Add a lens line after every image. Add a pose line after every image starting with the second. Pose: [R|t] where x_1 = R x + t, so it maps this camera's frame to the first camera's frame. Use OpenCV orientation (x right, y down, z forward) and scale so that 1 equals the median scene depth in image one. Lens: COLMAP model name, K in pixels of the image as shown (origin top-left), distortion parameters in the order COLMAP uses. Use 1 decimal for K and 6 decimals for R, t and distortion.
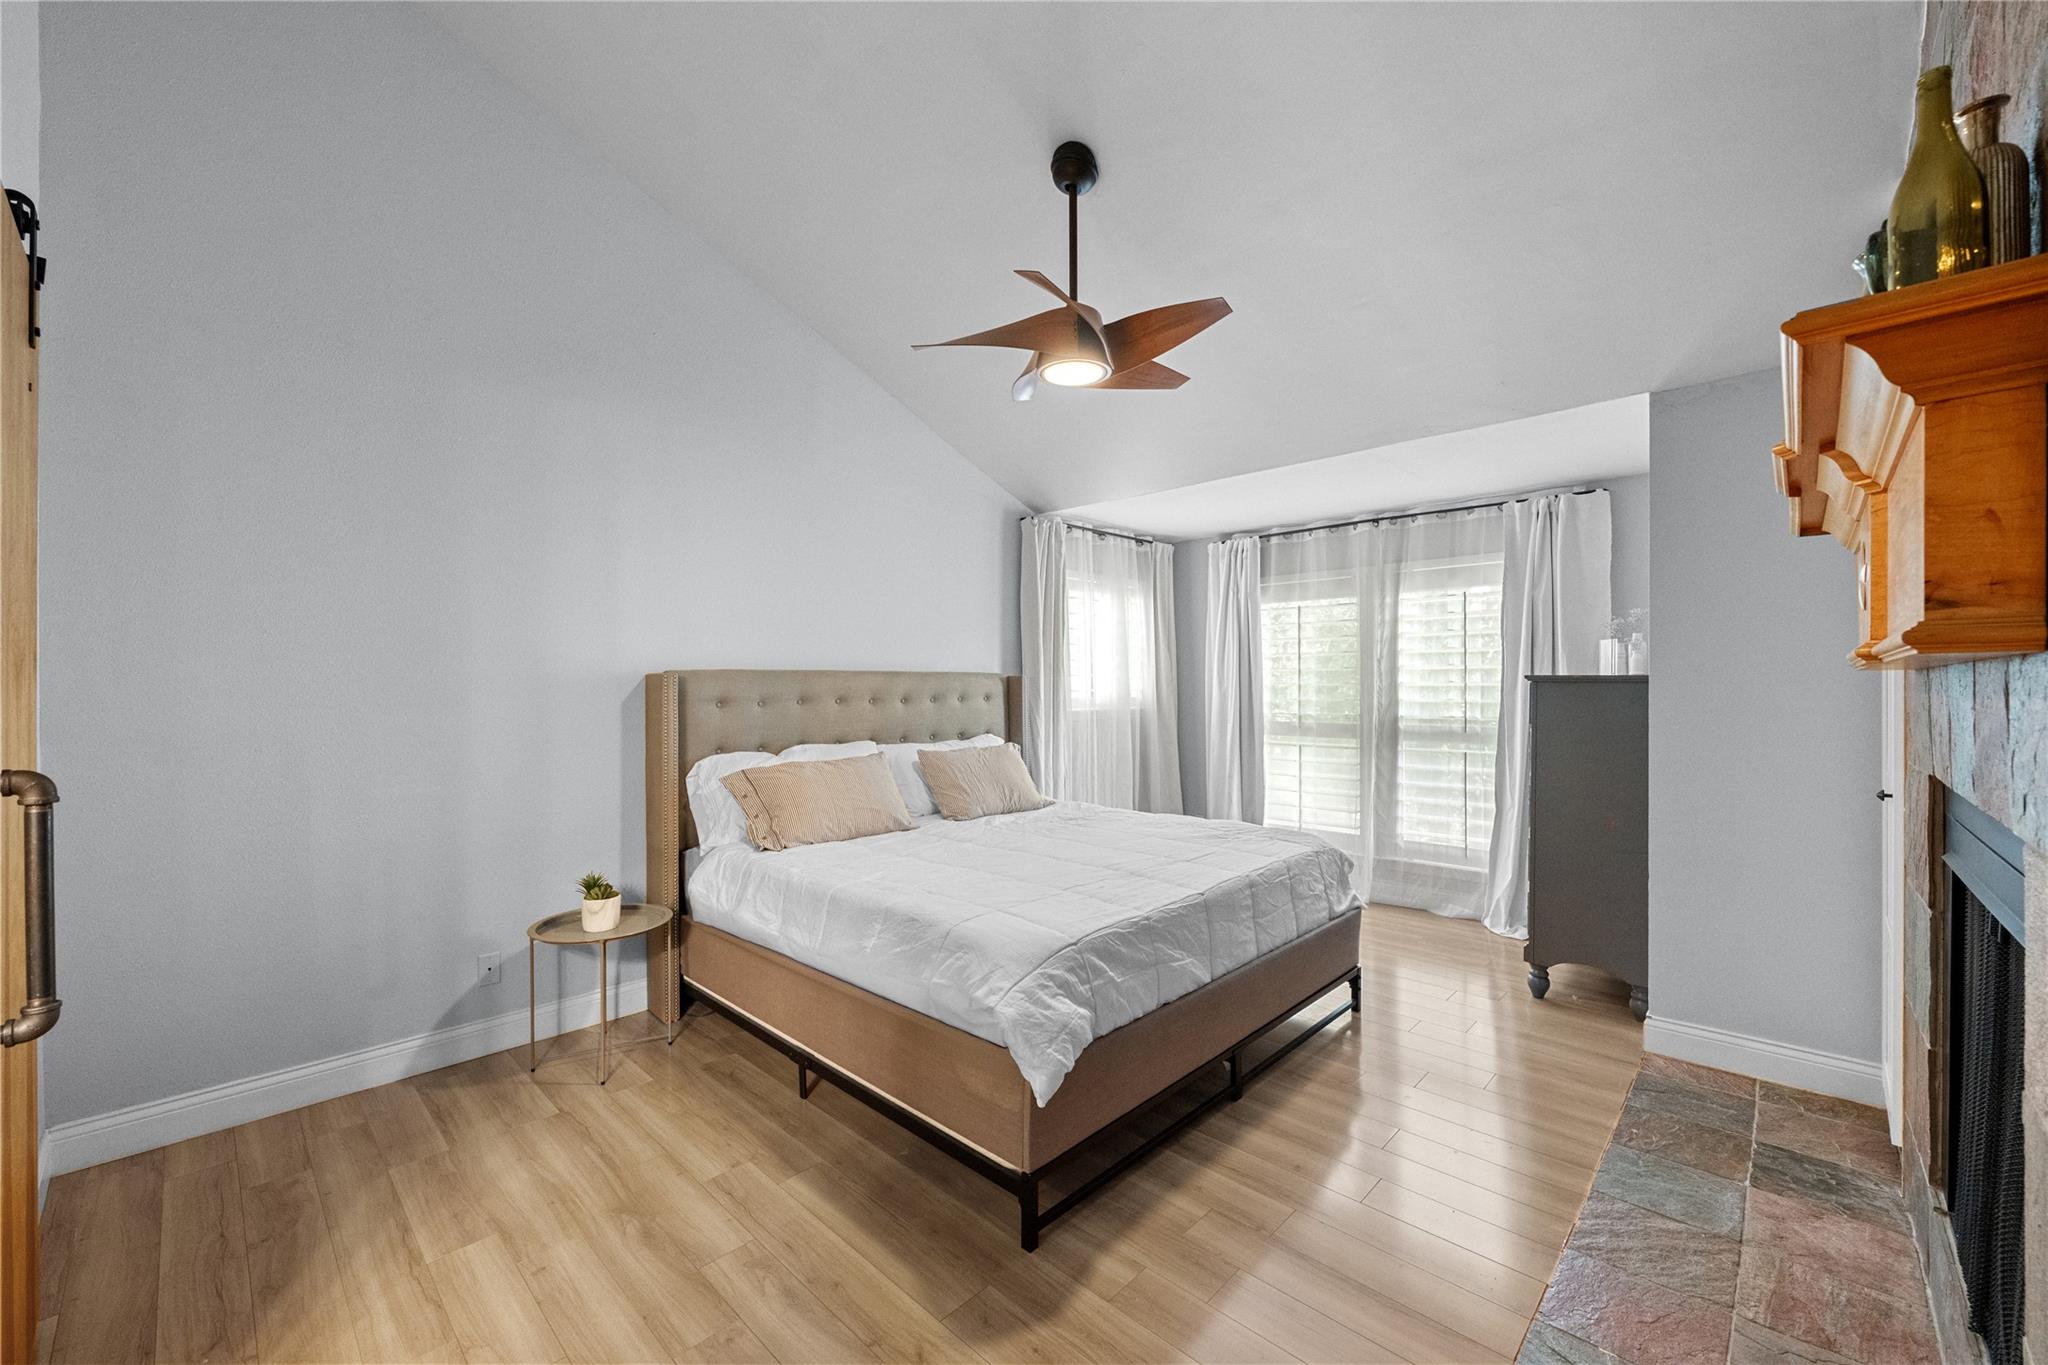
lens RADIAL K [[811.3, 0, 1023.9], [0, 811.3, 686.8], [0, 0, 1]] dist [0.001062, 0.000032]
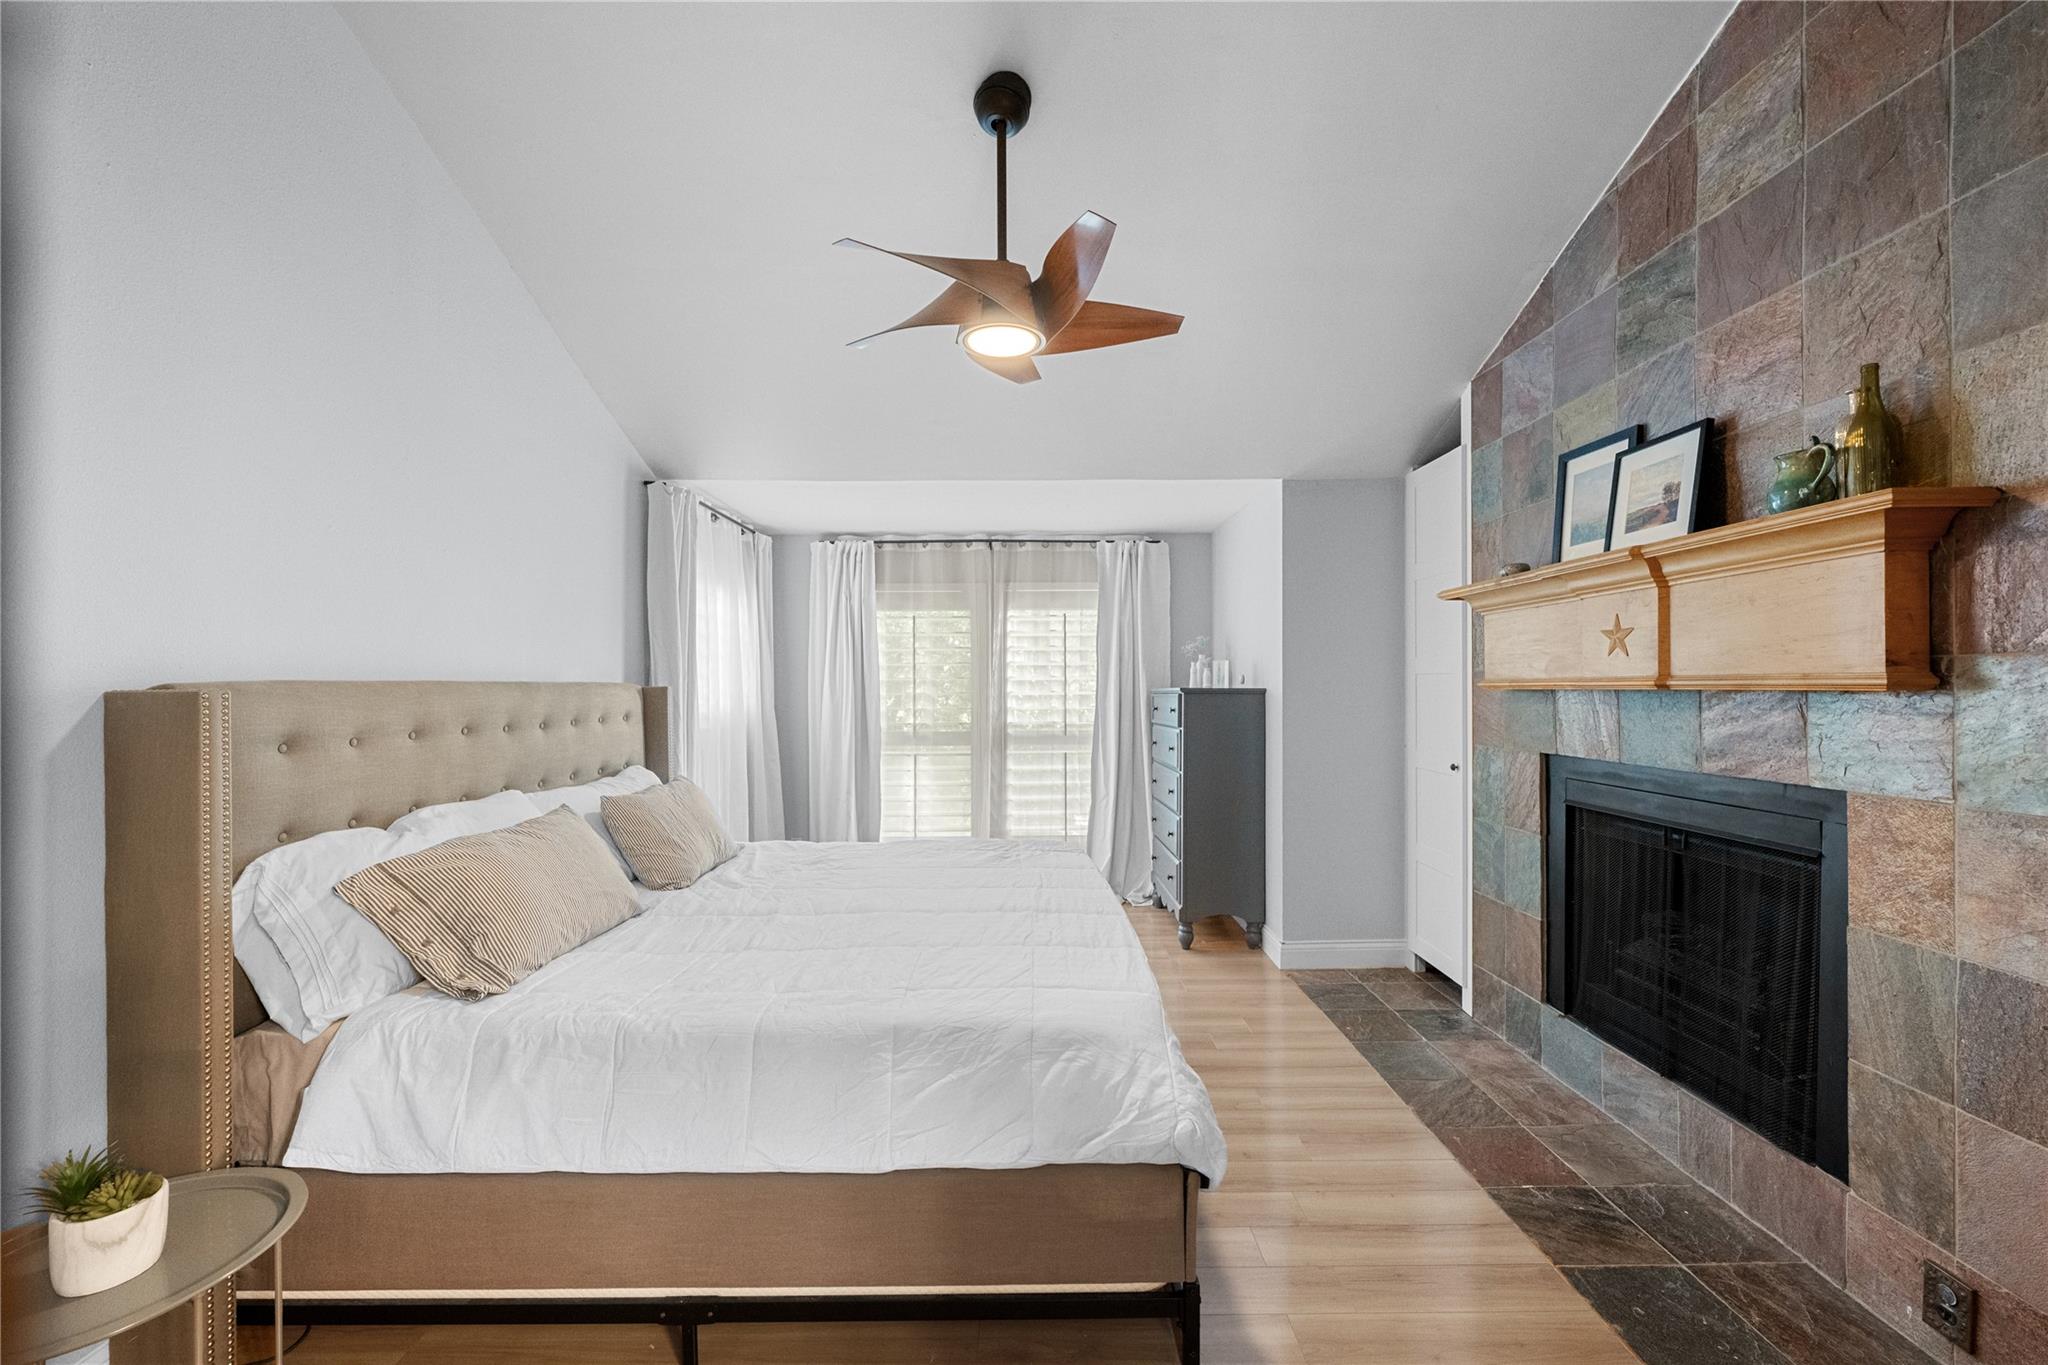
lens RADIAL K [[811.3, 0, 1023.9], [0, 811.3, 686.8], [0, 0, 1]] dist [0.001062, 0.000032]
pose [[0.713532, -0.002203, 0.700620, -0.300421], [0.004507, 0.999989, -0.001446, -0.011354], [-0.700609, 0.004190, 0.713533, 0.213944]]
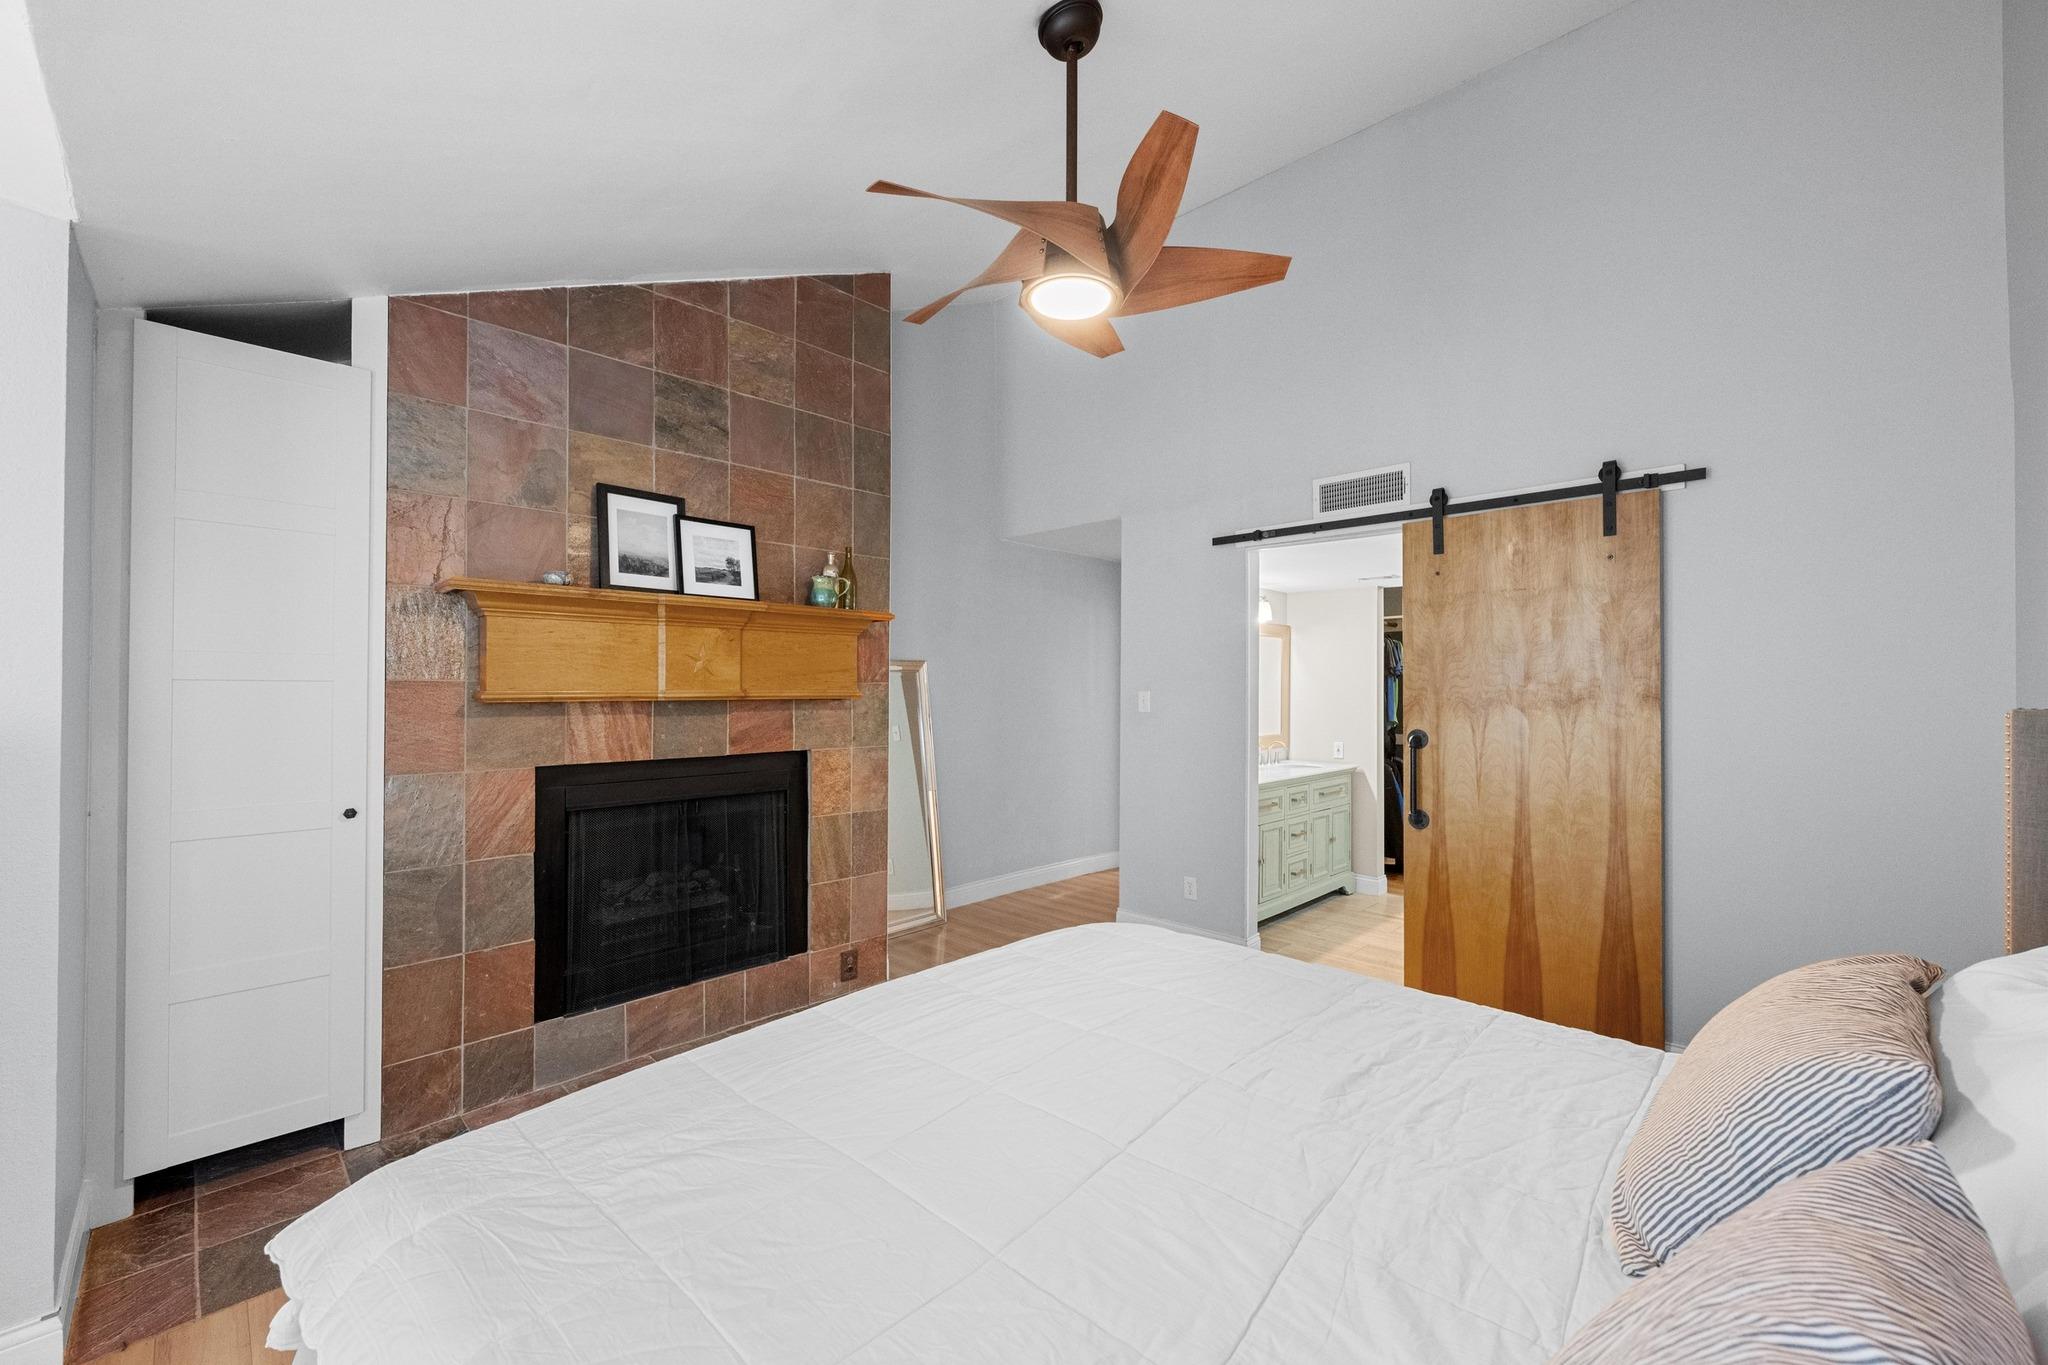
lens RADIAL K [[811.3, 0, 1023.9], [0, 811.3, 686.8], [0, 0, 1]] dist [0.001062, 0.000032]
pose [[-0.999995, -0.001097, -0.003065, 0.057057], [-0.001101, 0.999999, 0.001138, -0.020655], [0.003064, 0.001141, -0.999995, 0.987081]]
